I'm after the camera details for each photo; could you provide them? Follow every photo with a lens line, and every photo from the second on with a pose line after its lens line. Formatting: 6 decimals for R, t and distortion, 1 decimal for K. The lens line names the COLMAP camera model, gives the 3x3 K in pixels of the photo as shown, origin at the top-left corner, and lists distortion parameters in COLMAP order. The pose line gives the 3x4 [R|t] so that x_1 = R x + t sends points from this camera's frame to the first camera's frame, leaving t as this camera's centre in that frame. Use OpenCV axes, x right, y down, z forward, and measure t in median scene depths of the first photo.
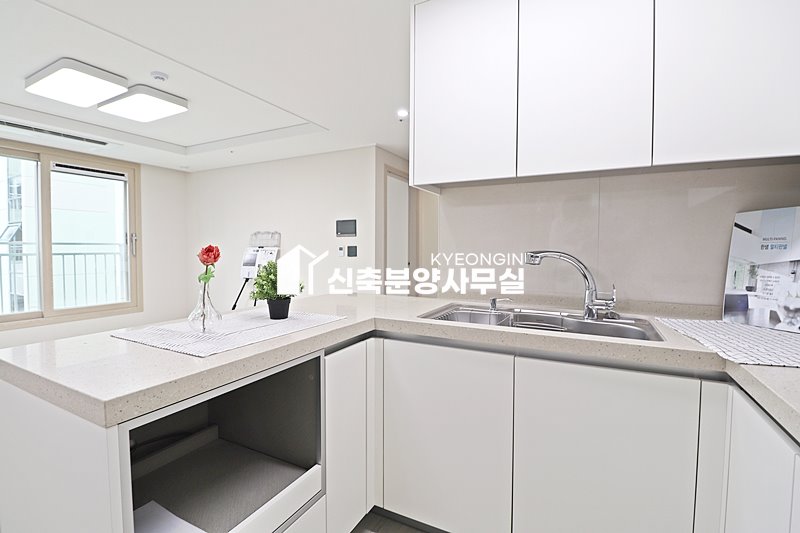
lens RADIAL K [[372.2, 0, 397.2], [0, 372.2, 261.3], [0, 0, 1]] dist [-0.001567, -0.011894]
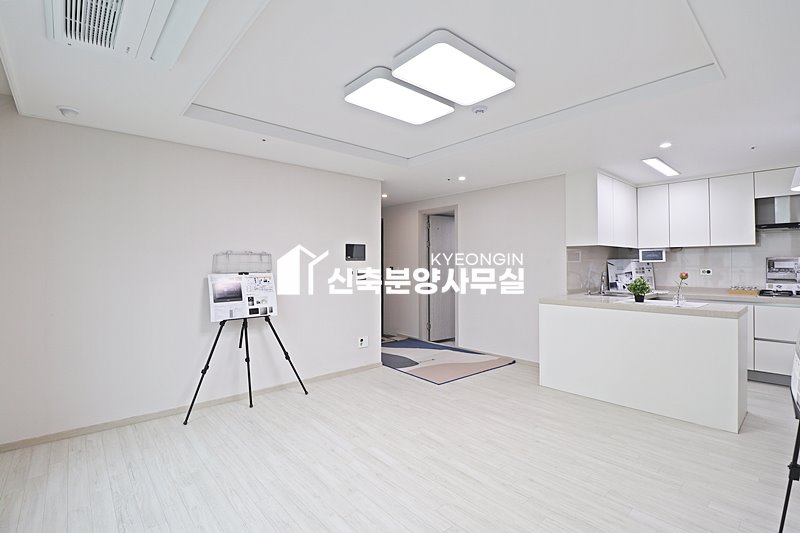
lens RADIAL K [[372.2, 0, 397.2], [0, 372.2, 261.3], [0, 0, 1]] dist [-0.001567, -0.011894]
pose [[0.361084, 0.003255, 0.932528, -1.047705], [0.037493, 0.999135, -0.018005, -0.041994], [-0.931779, 0.041464, 0.360649, 0.531425]]
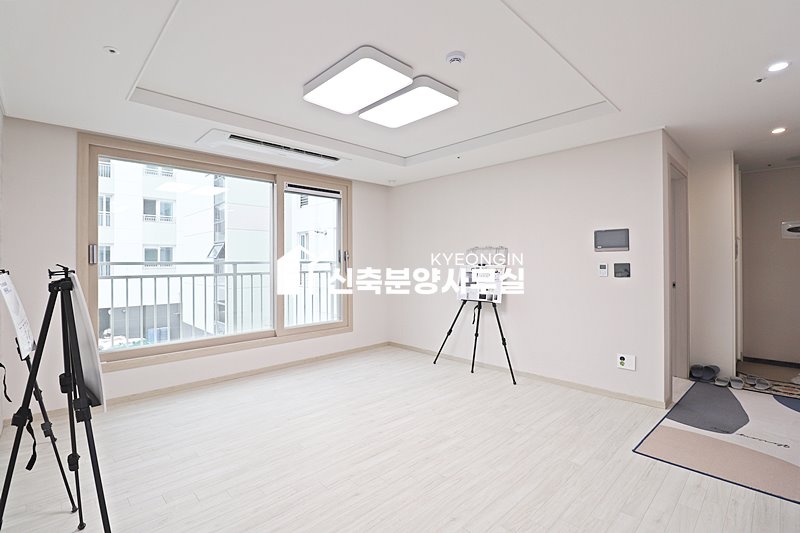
lens RADIAL K [[372.2, 0, 397.2], [0, 372.2, 261.3], [0, 0, 1]] dist [-0.001567, -0.011894]
pose [[0.947343, -0.008601, -0.320105, -0.312862], [-0.002464, 0.999414, -0.034144, -0.017964], [0.320211, 0.033135, 0.946767, 0.129065]]
